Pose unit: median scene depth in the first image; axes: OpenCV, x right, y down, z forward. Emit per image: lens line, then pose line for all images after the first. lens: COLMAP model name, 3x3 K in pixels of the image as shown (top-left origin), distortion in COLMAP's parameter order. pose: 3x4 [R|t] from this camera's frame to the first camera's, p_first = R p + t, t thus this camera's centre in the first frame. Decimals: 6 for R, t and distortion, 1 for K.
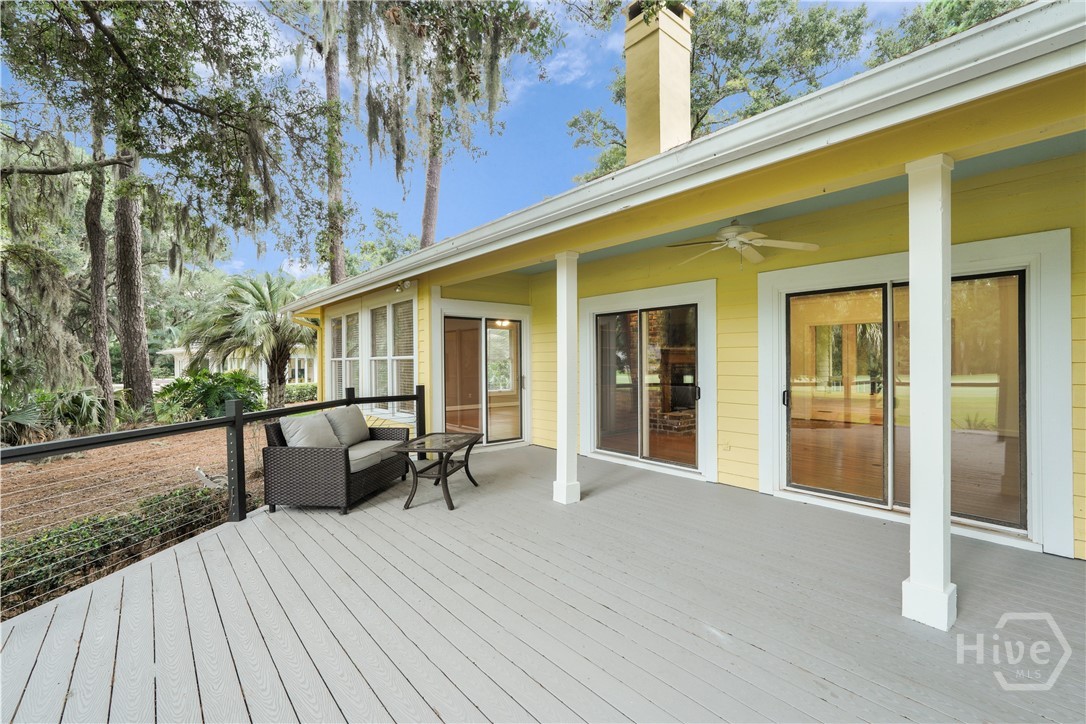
lens RADIAL K [[478.9, 0, 541.4], [0, 478.9, 361.1], [0, 0, 1]] dist [-0.000121, 0.000481]
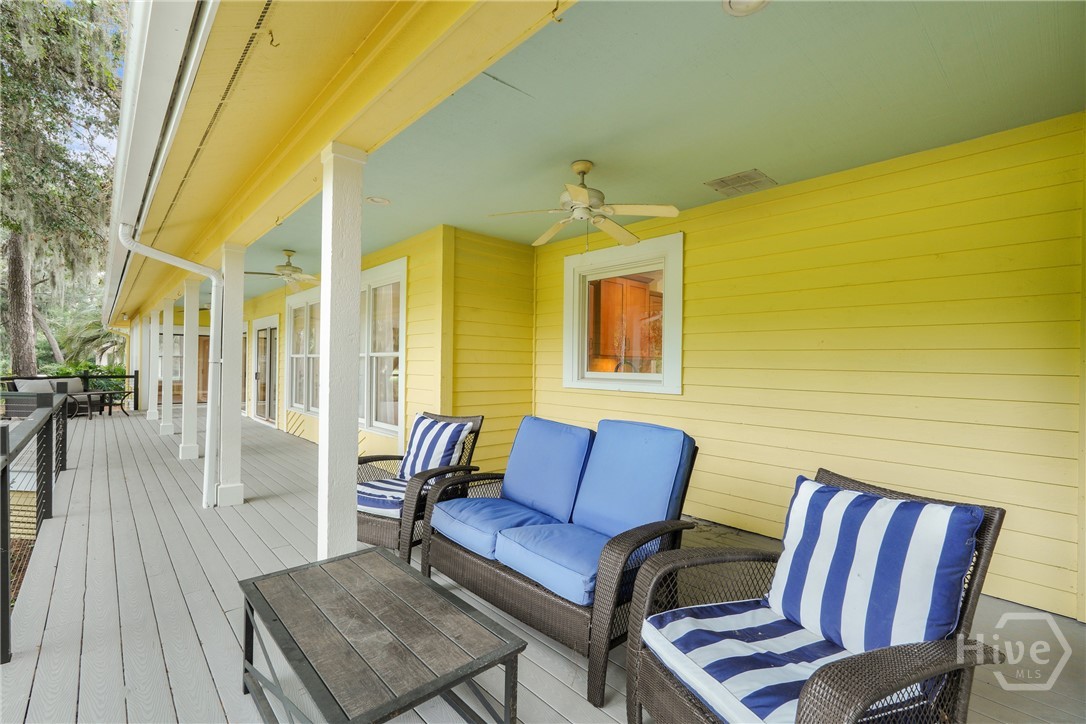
lens RADIAL K [[478.9, 0, 541.4], [0, 478.9, 361.1], [0, 0, 1]] dist [-0.000121, 0.000481]
pose [[0.998295, 0.016965, 0.055852, 1.571025], [-0.016817, 0.999854, -0.003108, -0.005710], [-0.055896, 0.002164, 0.998434, -1.223863]]
